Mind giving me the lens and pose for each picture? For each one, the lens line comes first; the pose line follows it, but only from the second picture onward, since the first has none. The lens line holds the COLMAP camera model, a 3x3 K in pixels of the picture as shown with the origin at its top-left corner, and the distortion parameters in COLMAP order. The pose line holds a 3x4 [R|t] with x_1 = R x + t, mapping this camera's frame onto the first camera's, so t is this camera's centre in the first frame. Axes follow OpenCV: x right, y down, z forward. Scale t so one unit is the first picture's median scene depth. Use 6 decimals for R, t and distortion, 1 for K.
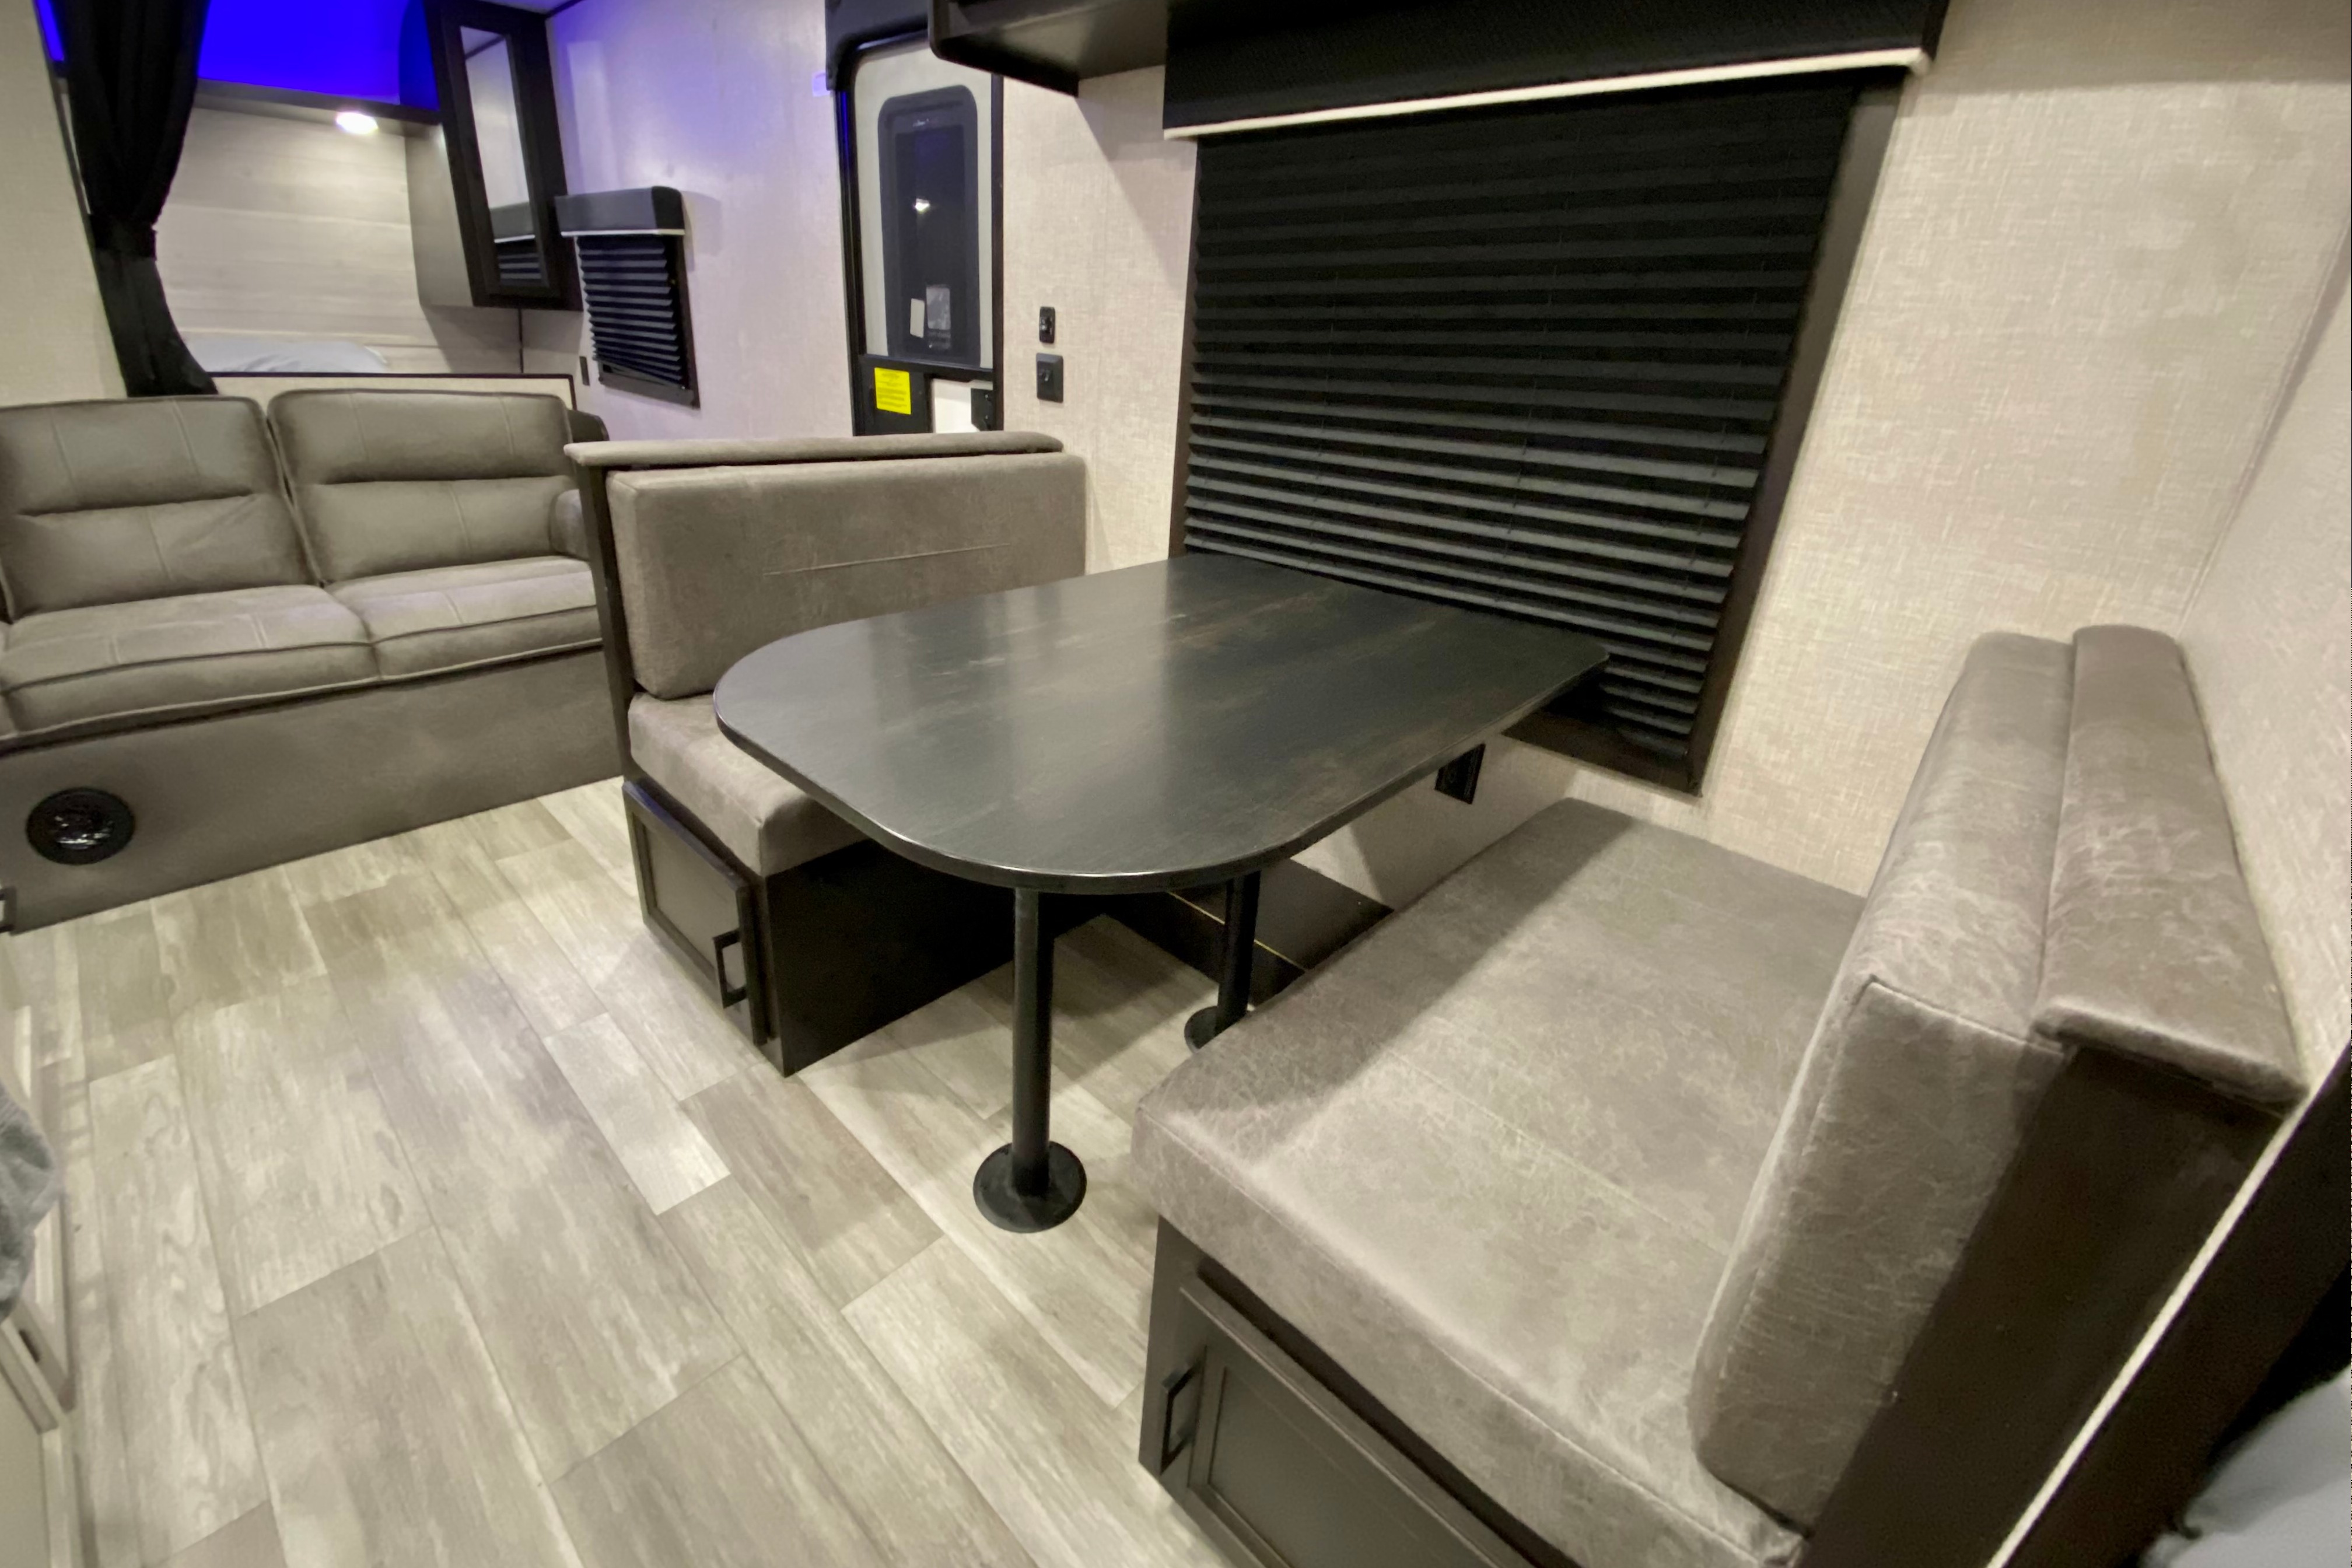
lens RADIAL K [[949.3, 0, 1169.0], [0, 949.3, 721.6], [0, 0, 1]] dist [0.011396, -0.015344]
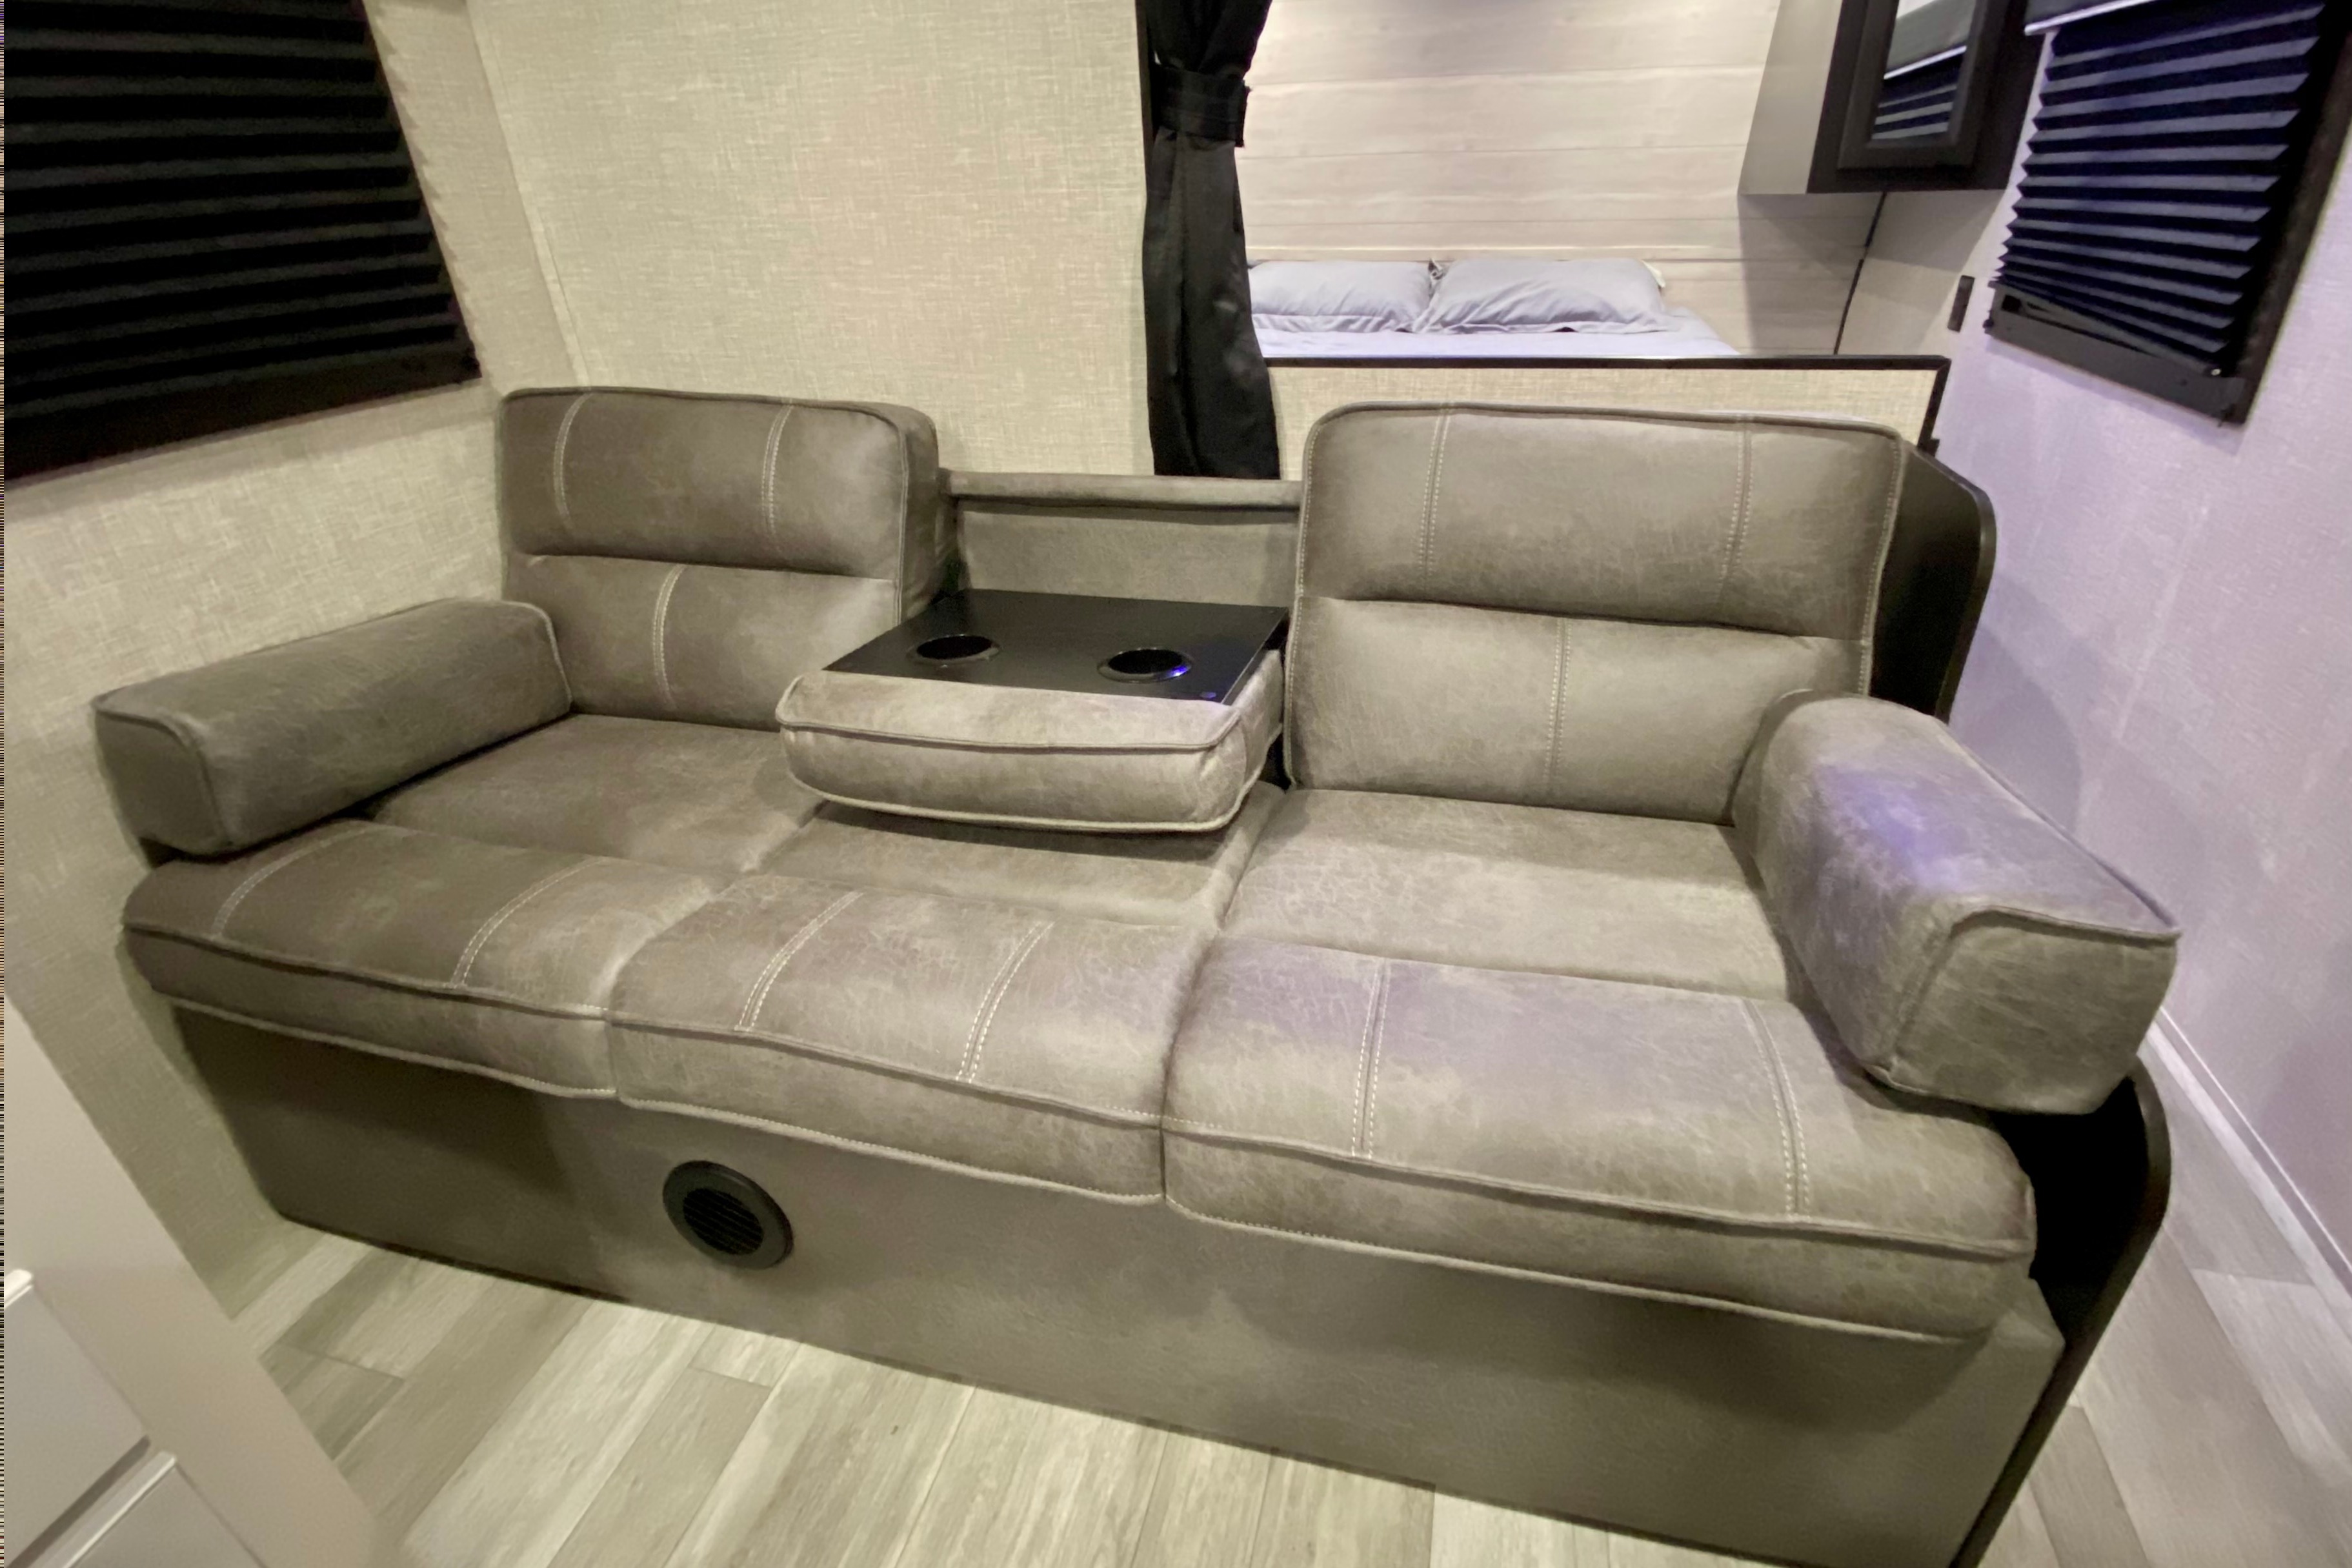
lens RADIAL K [[1086.2, 0, 1215.0], [0, 1086.2, 724.9], [0, 0, 1]] dist [0.001336, -0.016357]
pose [[0.478653, 0.317257, -0.818681, -0.545355], [-0.273306, 0.939947, 0.204459, -0.348647], [0.834383, 0.125885, 0.536617, 0.798422]]
